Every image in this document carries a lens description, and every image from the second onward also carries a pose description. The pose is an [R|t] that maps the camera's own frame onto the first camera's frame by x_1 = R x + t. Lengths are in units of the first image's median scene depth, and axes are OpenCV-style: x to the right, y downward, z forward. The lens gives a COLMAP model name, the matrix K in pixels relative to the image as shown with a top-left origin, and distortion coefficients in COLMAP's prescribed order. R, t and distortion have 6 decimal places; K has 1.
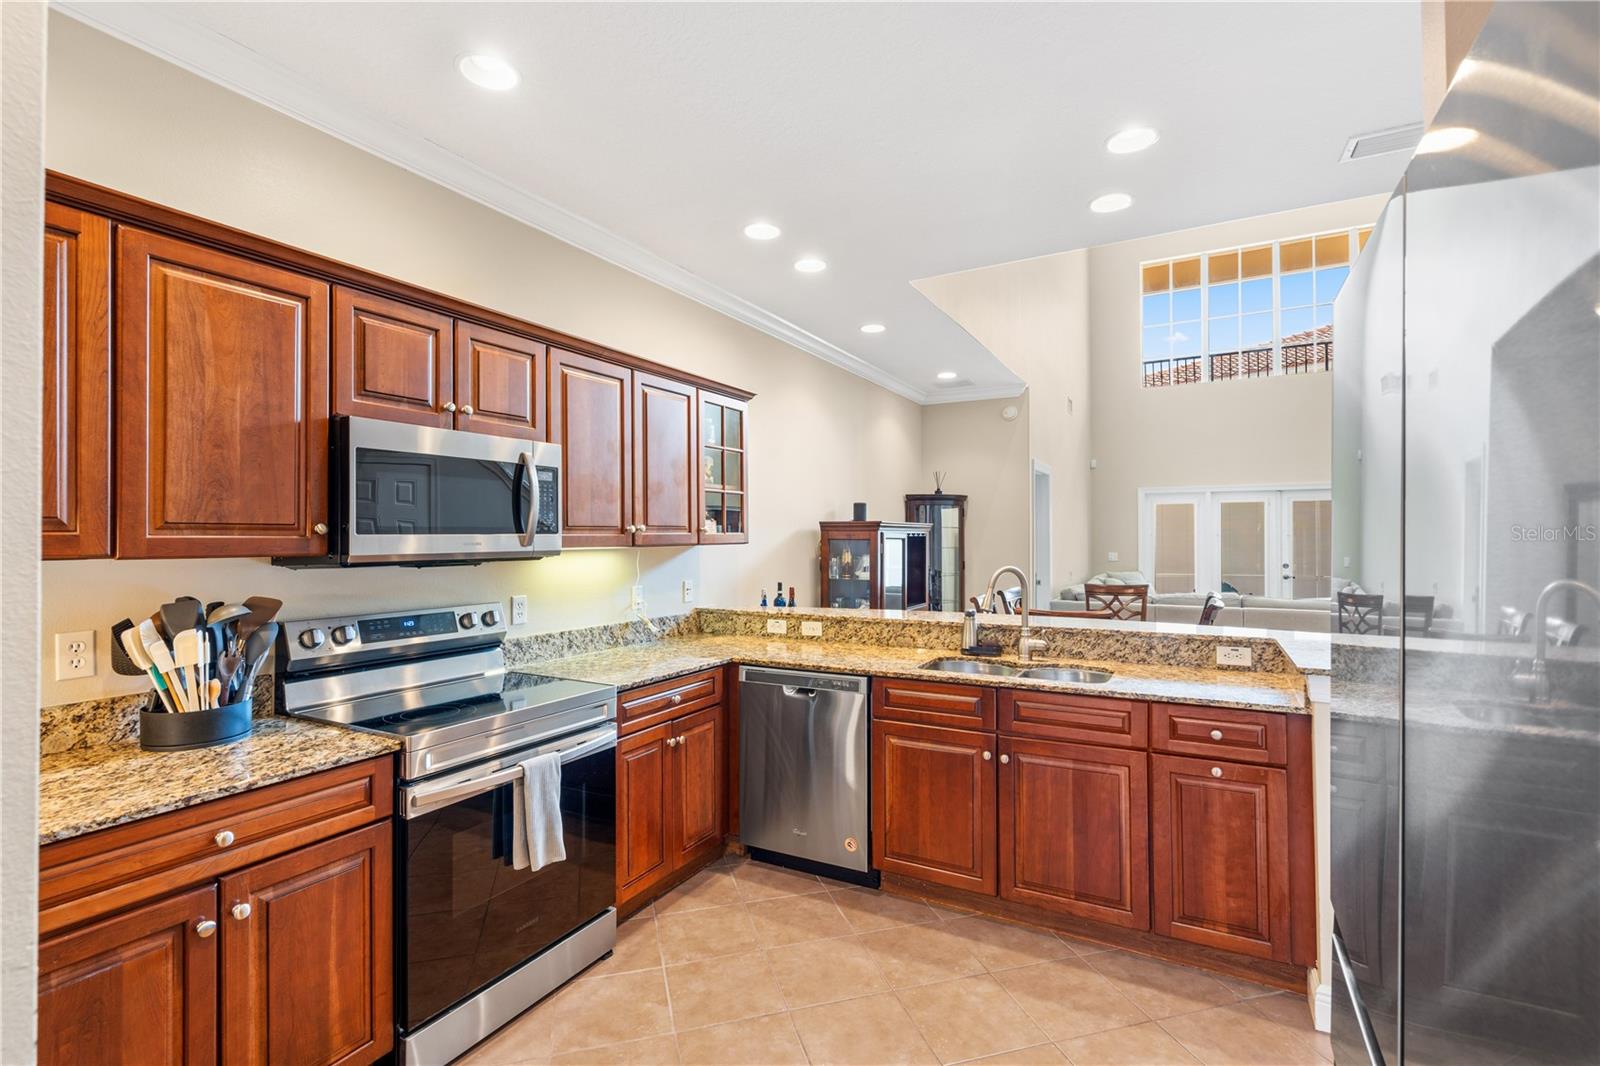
lens RADIAL K [[720.7, 0, 793.0], [0, 720.7, 537.6], [0, 0, 1]] dist [-0.004484, 0.000944]
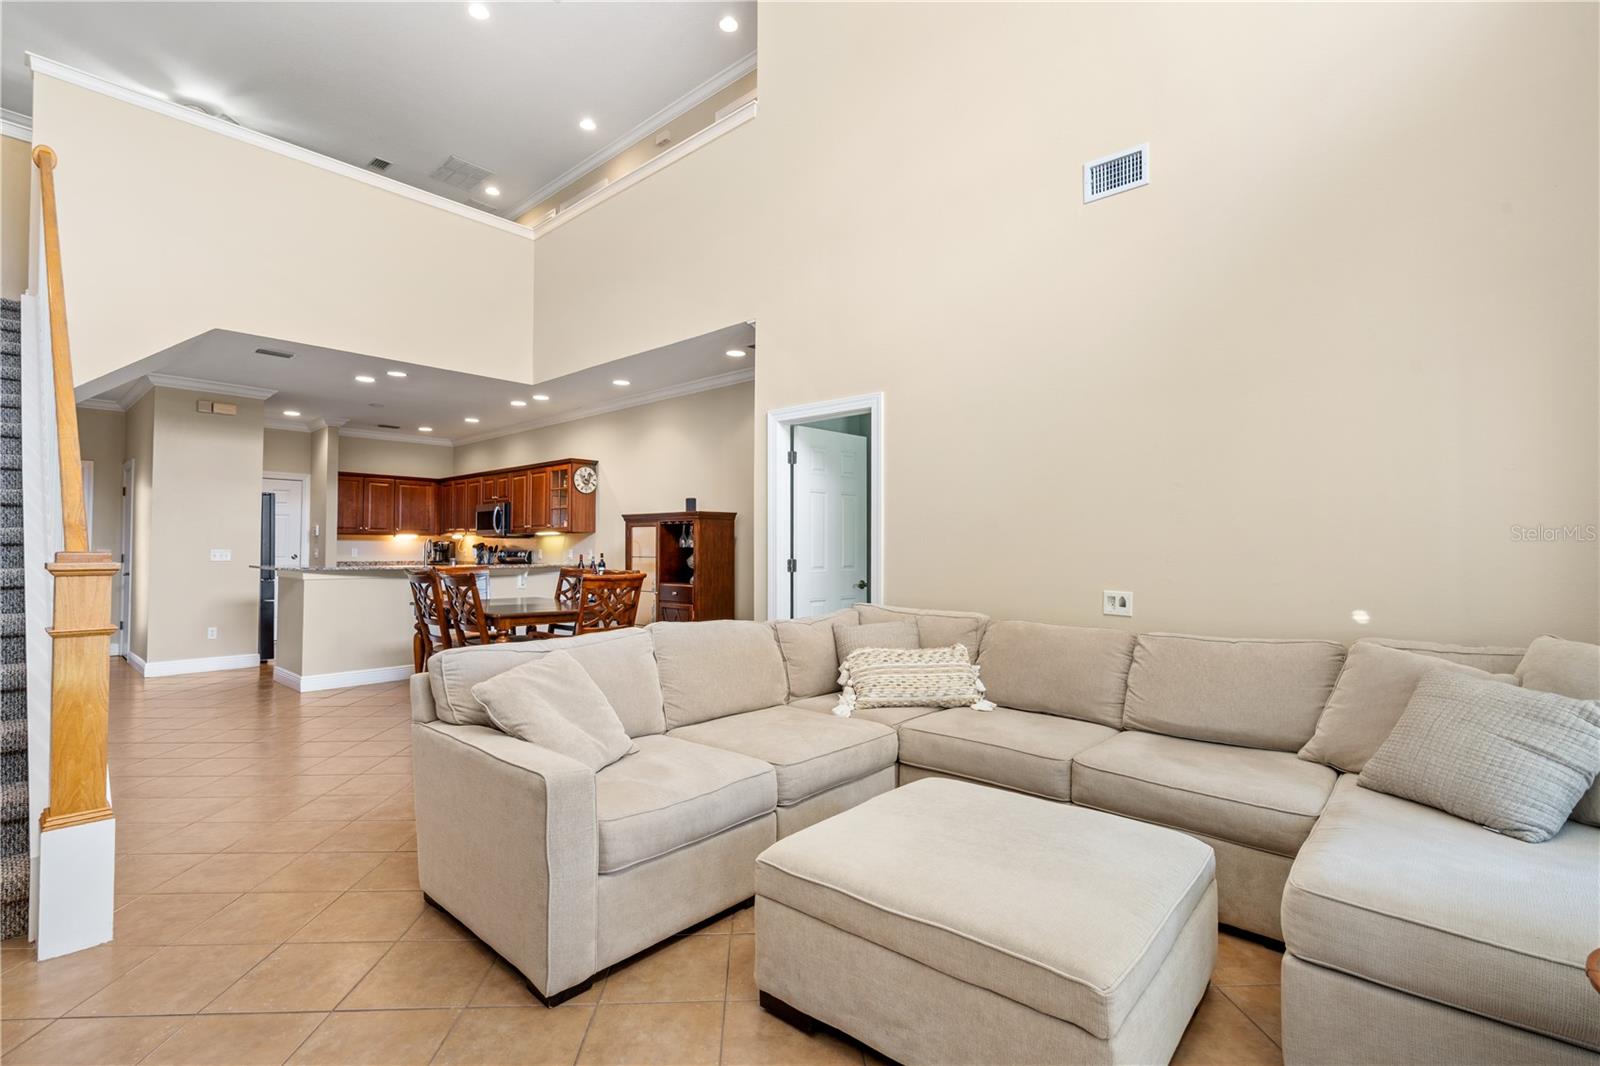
lens RADIAL K [[720.7, 0, 785.3], [0, 720.7, 533.8], [0, 0, 1]] dist [-0.004484, 0.000944]
pose [[-0.223341, -0.017830, -0.974577, 1.040249], [-0.003415, 0.999841, -0.017509, 0.027848], [0.974734, -0.000582, -0.223366, 1.179698]]
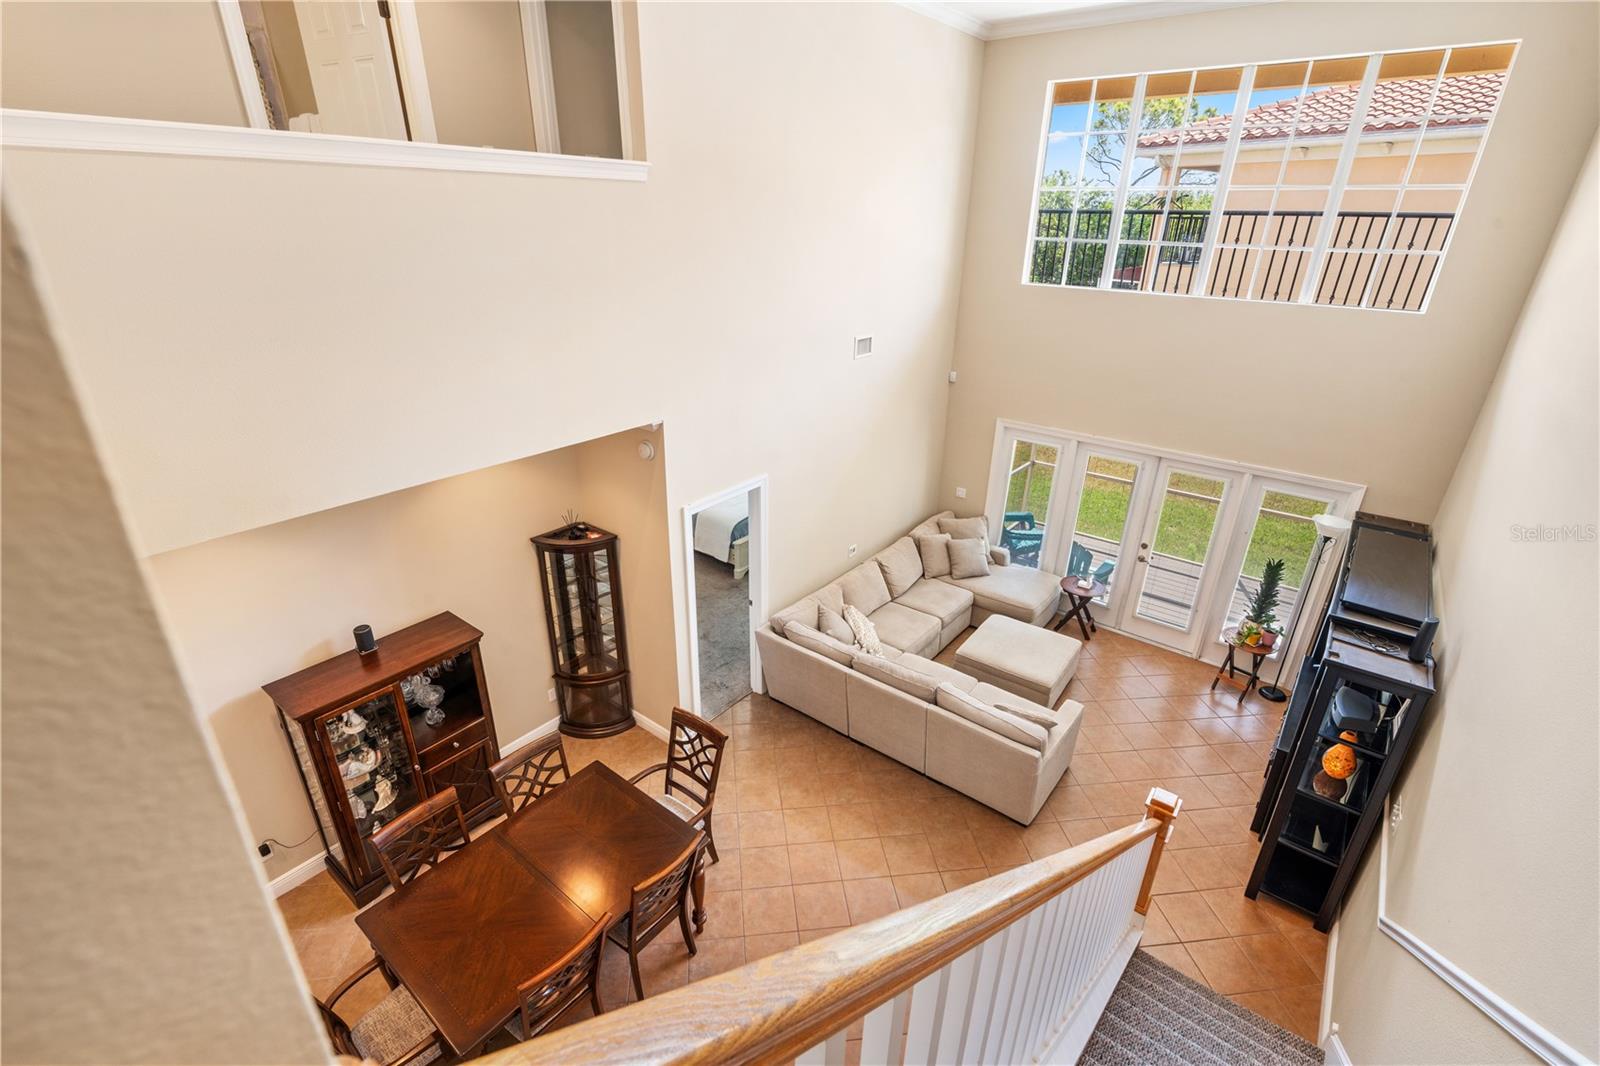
lens RADIAL K [[720.7, 0, 800.6], [0, 720.7, 534.7], [0, 0, 1]] dist [-0.004484, 0.000944]
pose [[0.989130, 0.078290, -0.124469, 0.552954], [-0.020035, 0.910338, 0.413379, -0.401560], [0.145673, -0.406392, 0.902012, 0.312737]]
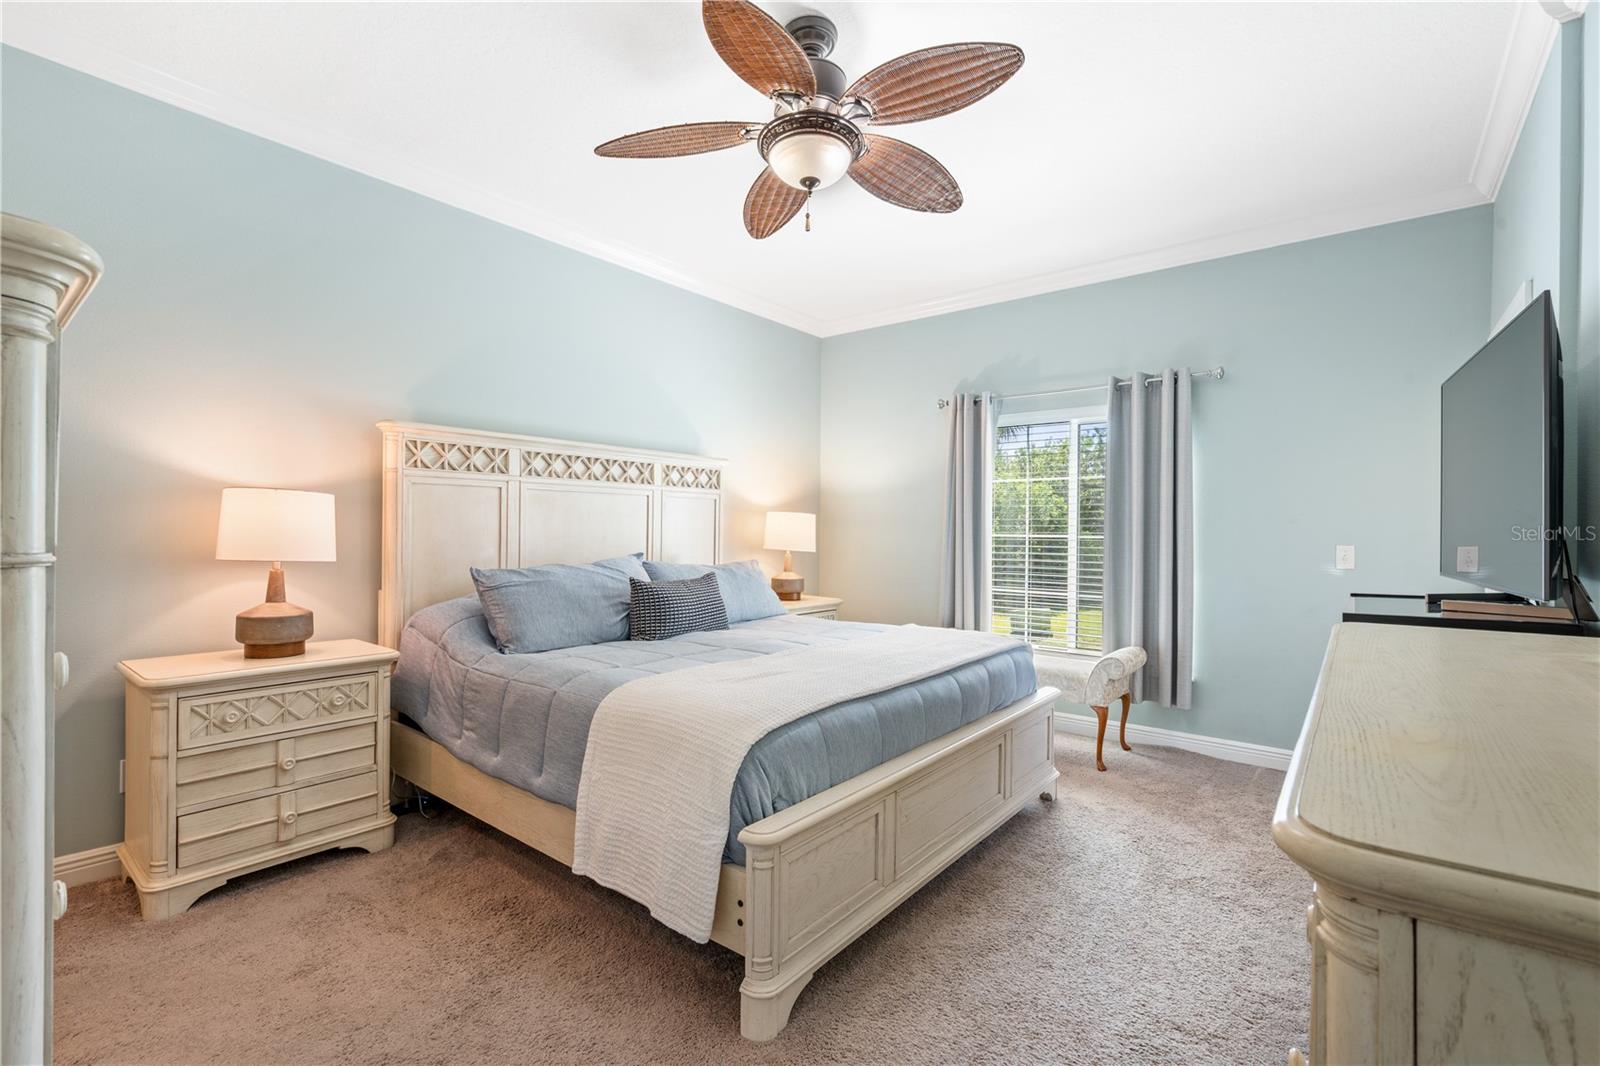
lens RADIAL K [[720.7, 0, 784.2], [0, 720.7, 519.9], [0, 0, 1]] dist [-0.004484, 0.000944]
pose [[0.983435, 0.008041, -0.181084, 0.340058], [-0.010482, 0.999867, -0.012526, 0.027841], [0.180959, 0.014216, 0.983388, 1.180290]]
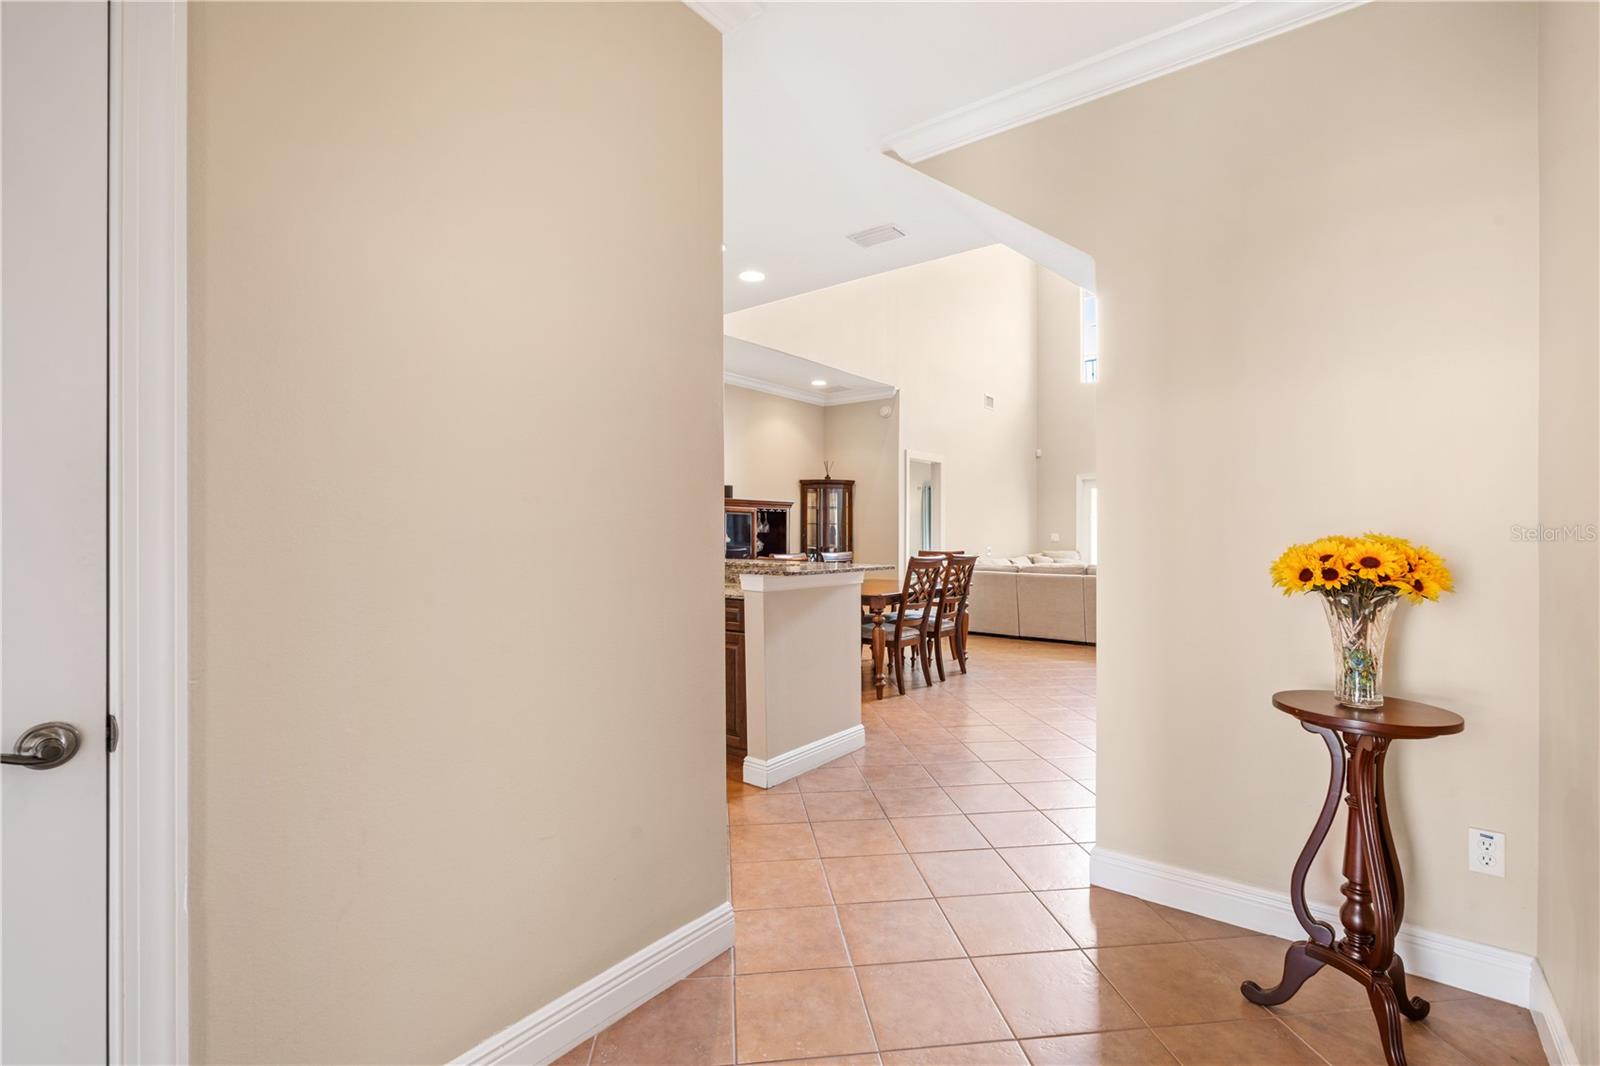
lens RADIAL K [[720.7, 0, 795.9], [0, 720.7, 535.5], [0, 0, 1]] dist [-0.004484, 0.000944]
pose [[0.987802, 0.005577, -0.155615, 0.339041], [-0.004390, 0.999959, 0.007973, 0.024643], [0.155653, -0.007193, 0.987786, -0.211252]]
